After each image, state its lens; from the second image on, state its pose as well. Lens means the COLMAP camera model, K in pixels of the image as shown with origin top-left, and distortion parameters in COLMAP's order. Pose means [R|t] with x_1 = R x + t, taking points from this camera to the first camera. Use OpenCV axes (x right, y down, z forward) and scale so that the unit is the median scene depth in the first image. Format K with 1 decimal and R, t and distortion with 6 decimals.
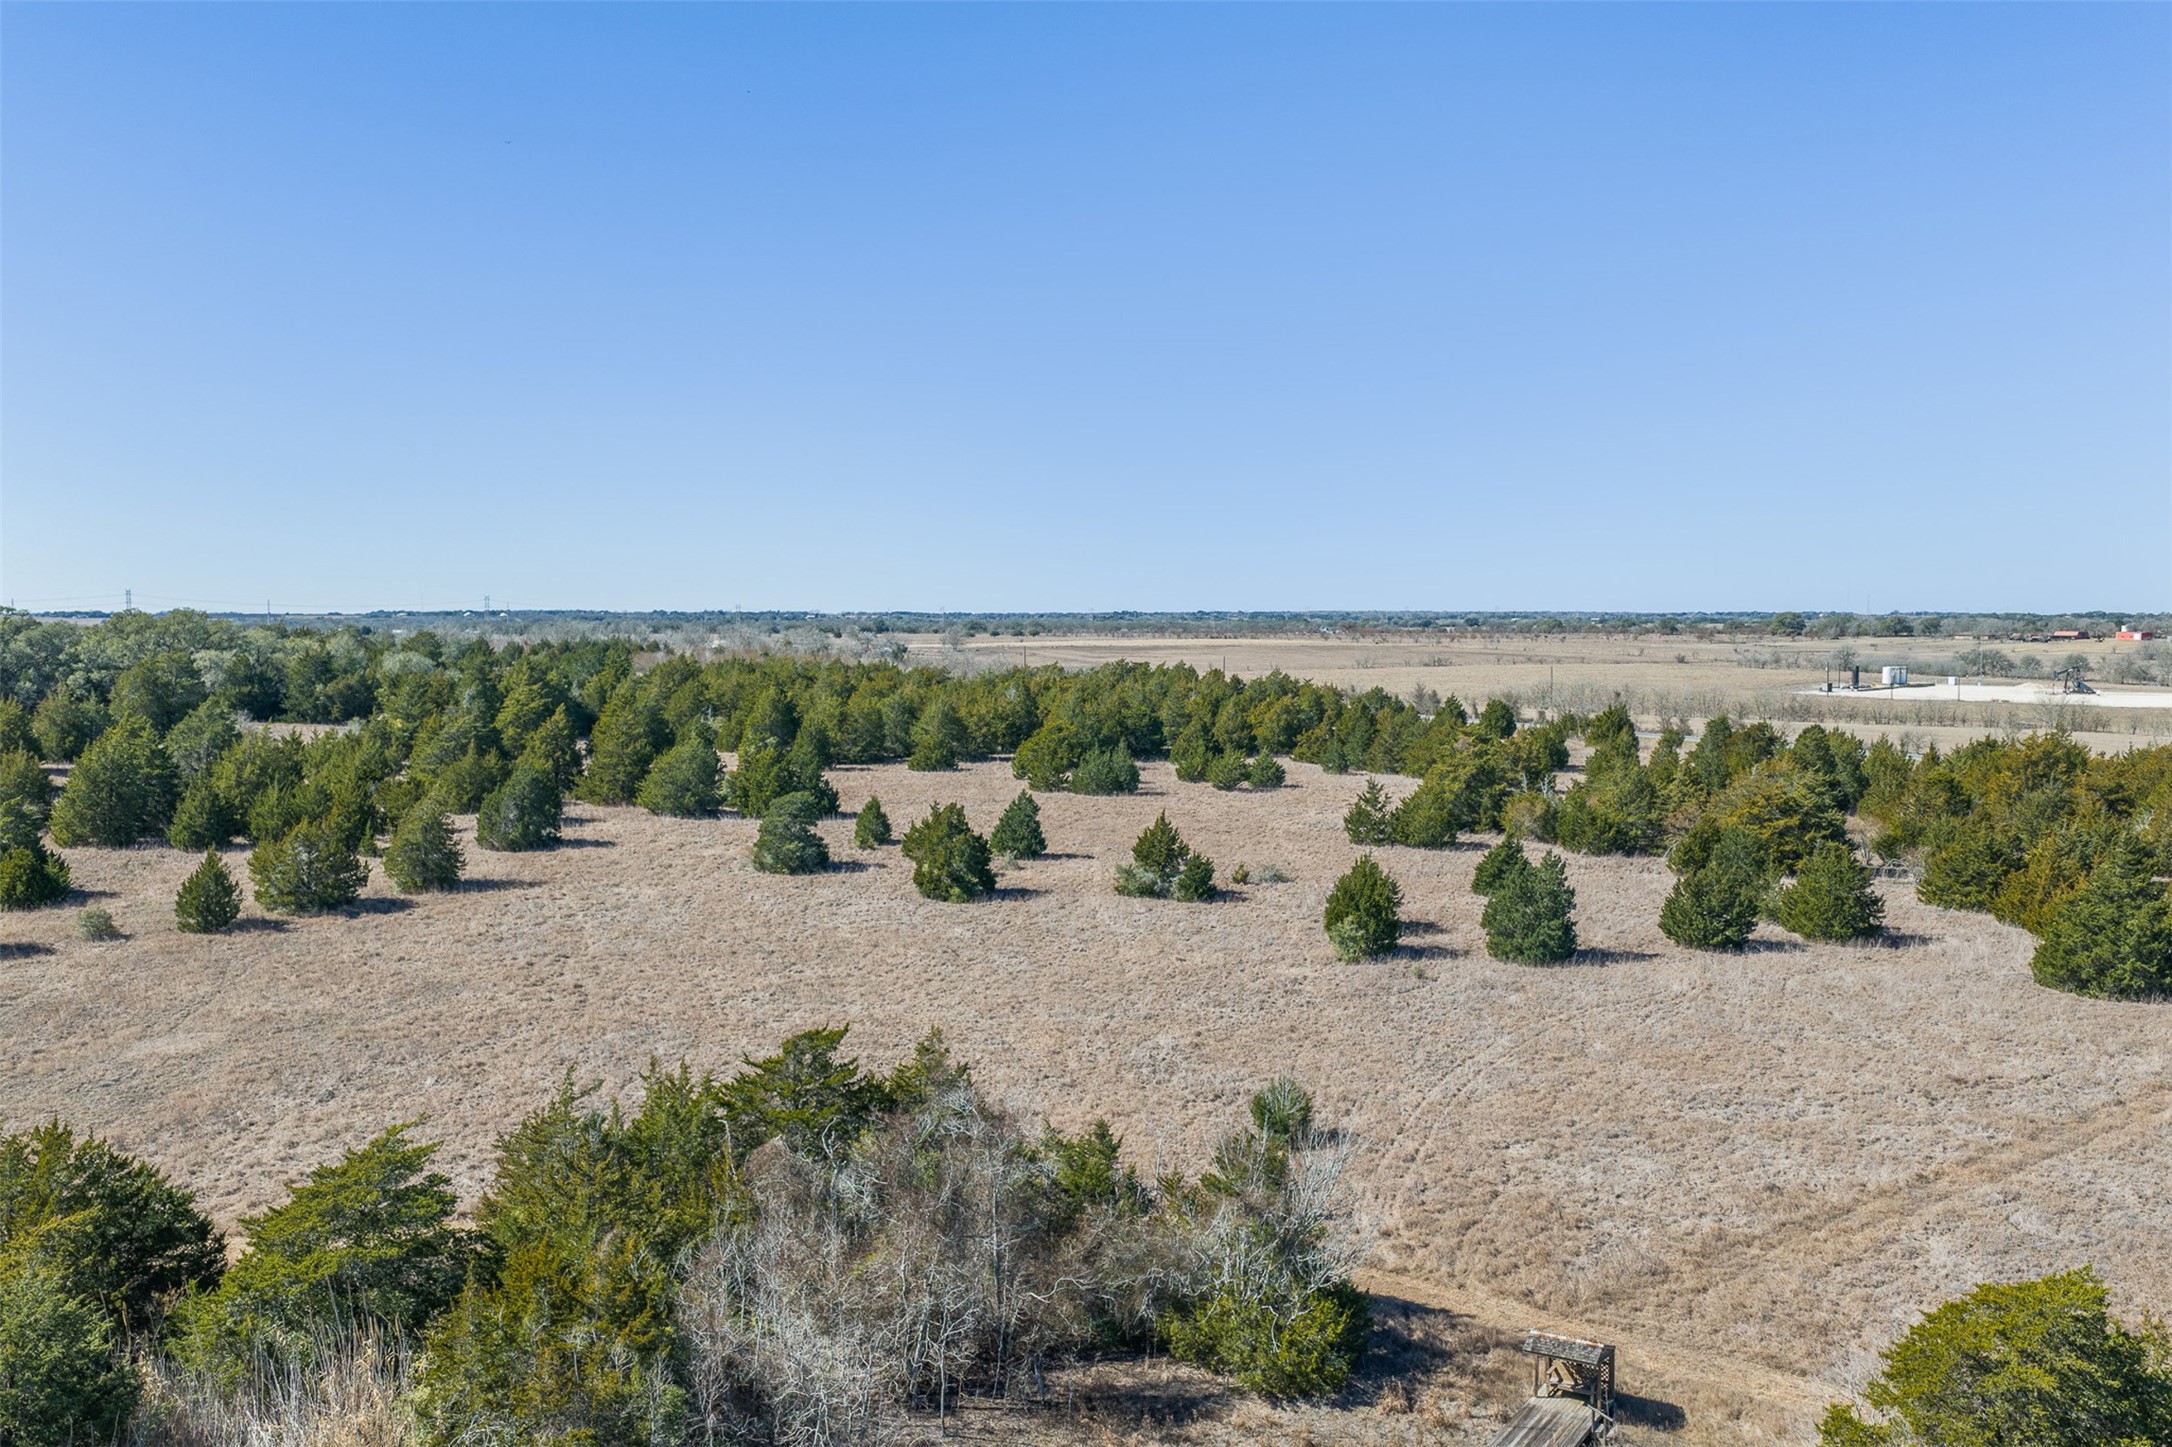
lens RADIAL K [[1777.6, 0, 1094.1], [0, 1777.6, 723.0], [0, 0, 1]] dist [0.016328, -0.027111]
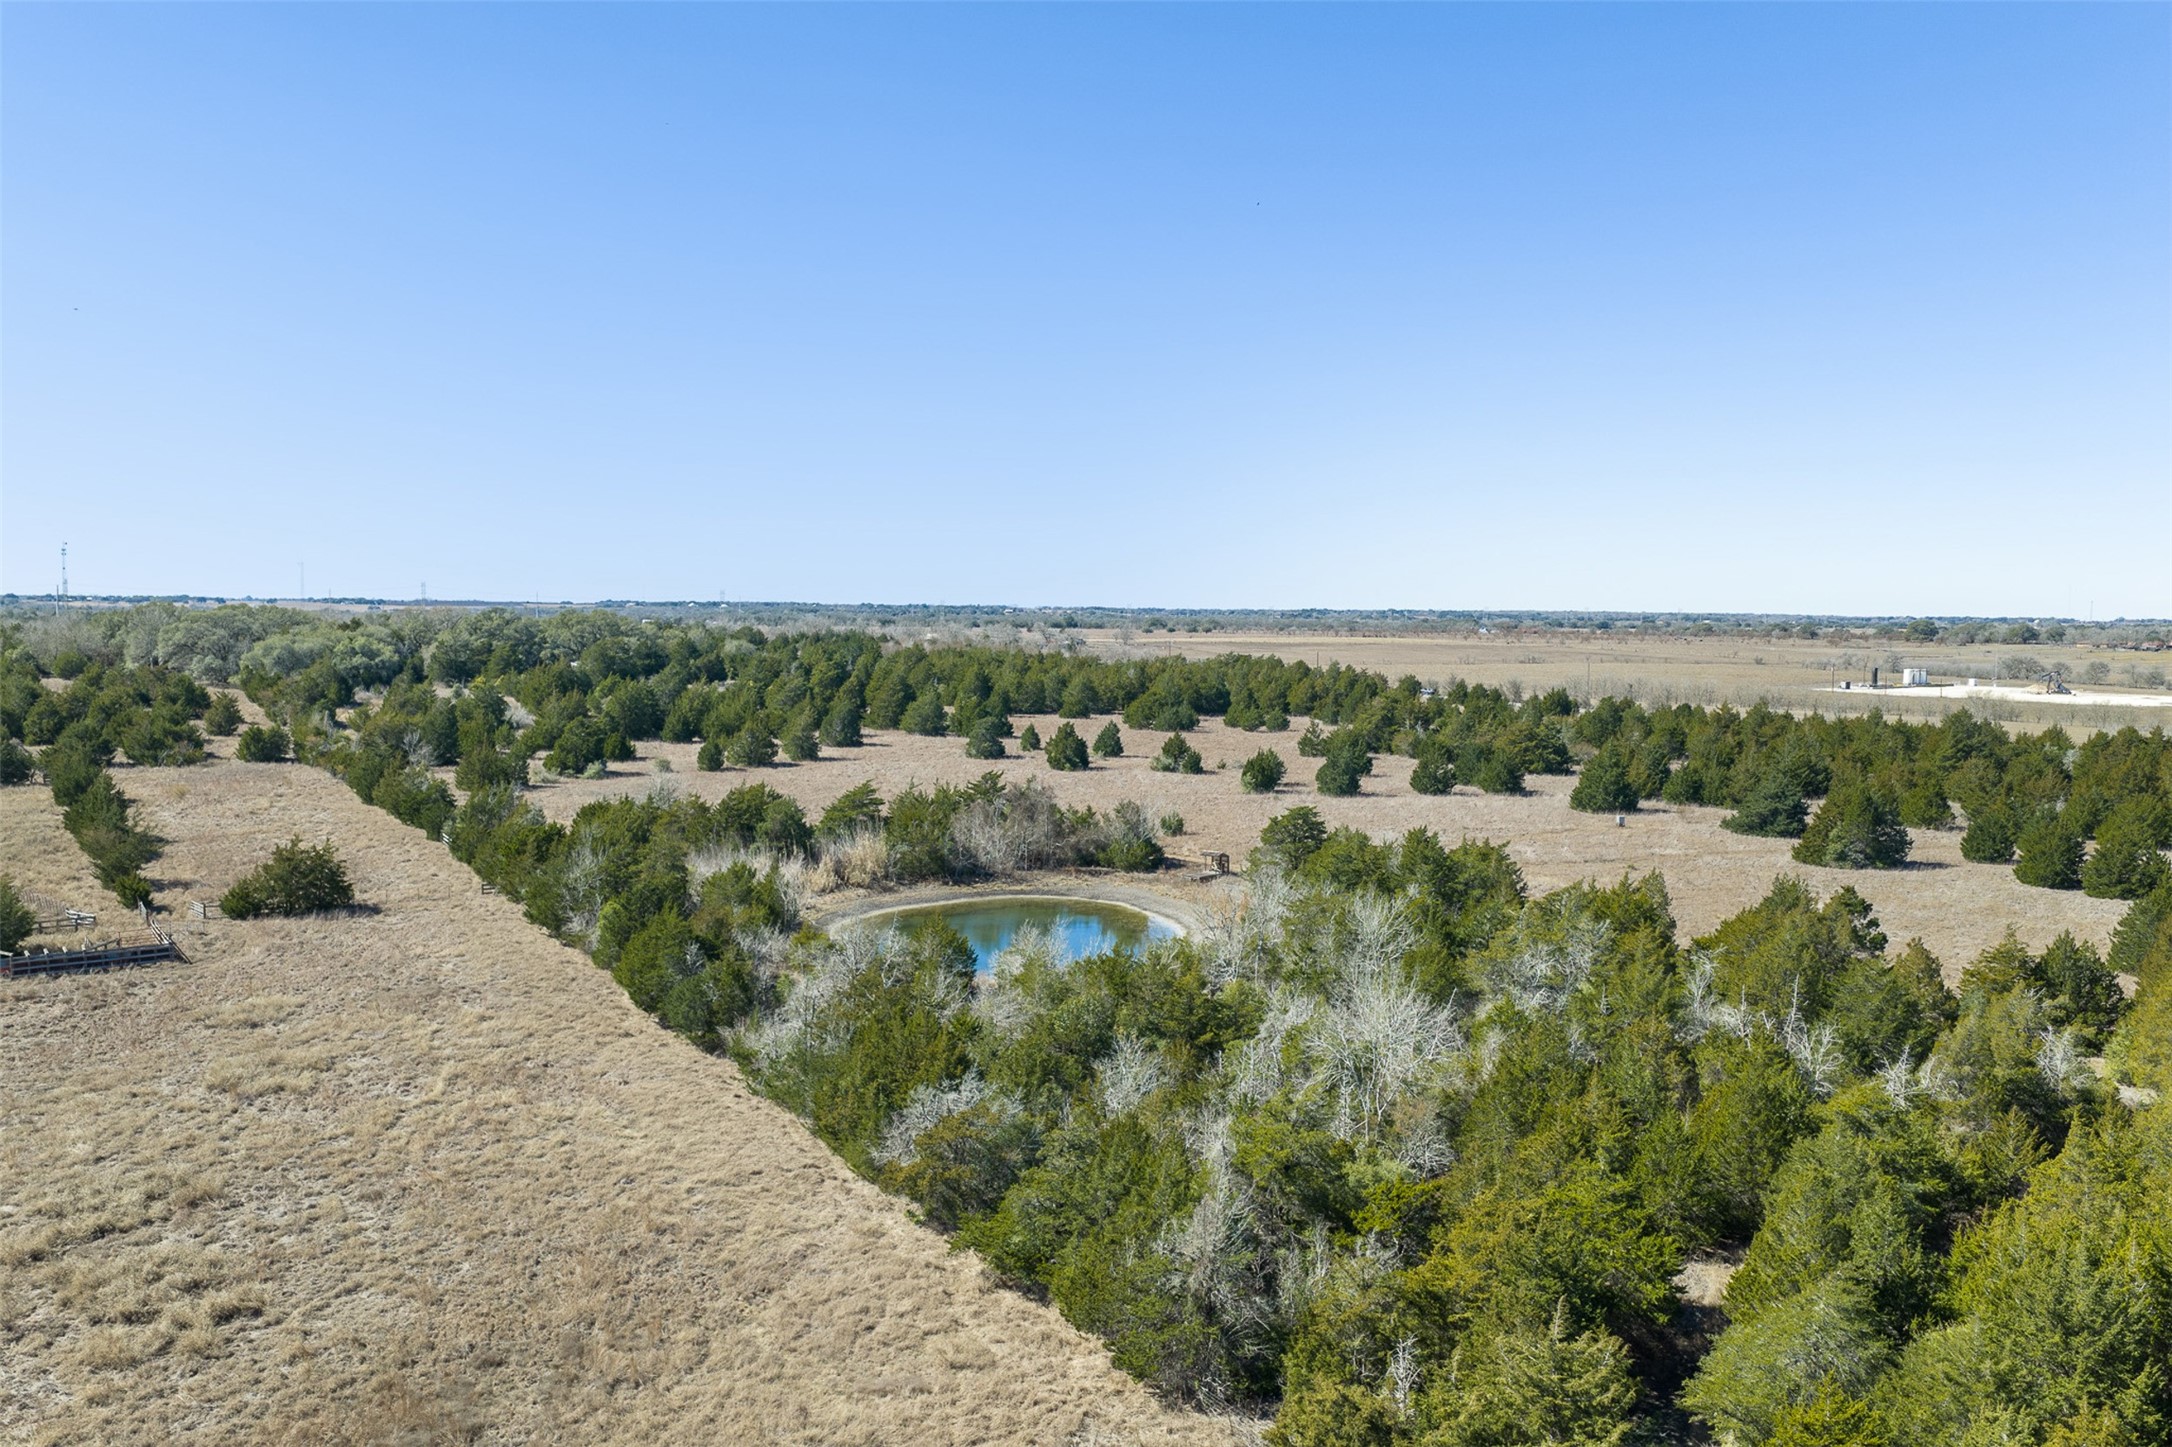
lens RADIAL K [[1777.6, 0, 1082.5], [0, 1777.6, 721.5], [0, 0, 1]] dist [0.016328, -0.027111]
pose [[0.993090, 0.018822, -0.115832, 0.100266], [-0.018604, 0.999823, 0.002962, 0.024141], [0.115867, -0.000787, 0.993264, -0.576312]]
